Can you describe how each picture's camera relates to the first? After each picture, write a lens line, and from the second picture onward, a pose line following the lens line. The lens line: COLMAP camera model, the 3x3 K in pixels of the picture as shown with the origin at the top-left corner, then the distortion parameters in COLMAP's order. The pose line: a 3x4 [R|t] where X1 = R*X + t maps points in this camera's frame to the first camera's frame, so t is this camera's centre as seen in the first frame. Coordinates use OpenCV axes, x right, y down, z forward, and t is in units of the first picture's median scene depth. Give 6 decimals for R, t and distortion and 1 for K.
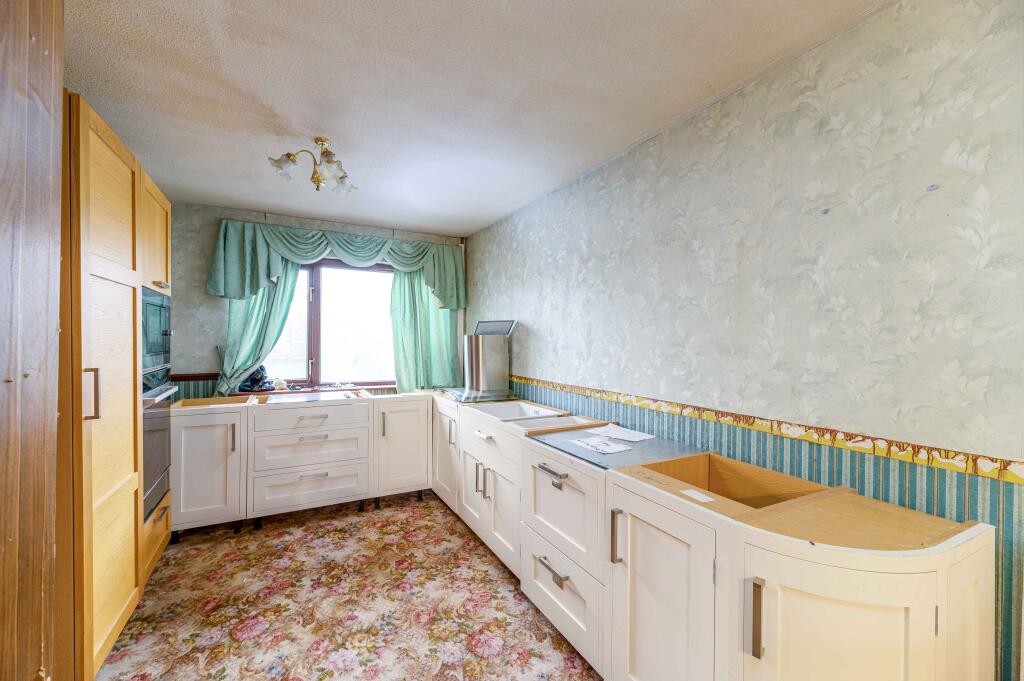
lens RADIAL K [[414.2, 0, 498.1], [0, 414.2, 336.7], [0, 0, 1]] dist [0.000042, -0.000125]
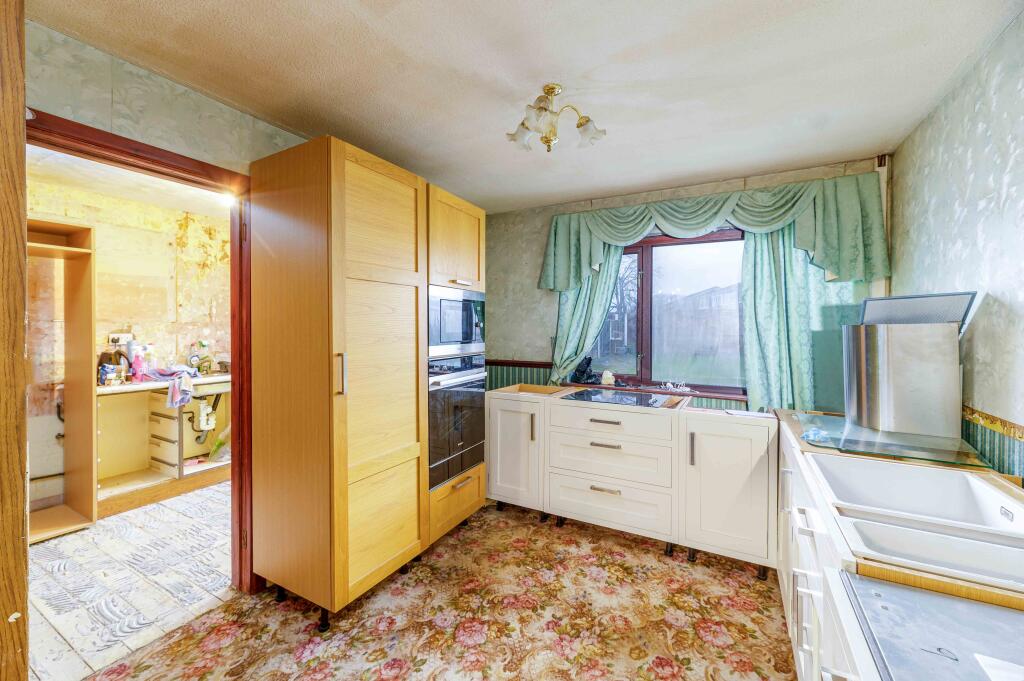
lens RADIAL K [[414.9, 0, 498.1], [0, 414.9, 330.4], [0, 0, 1]] dist [0.001342, -0.000147]
pose [[0.546724, 0.003315, -0.837306, 0.161369], [0.001304, 0.999988, 0.004810, 0.000427], [0.837312, -0.003722, 0.546713, 0.361846]]
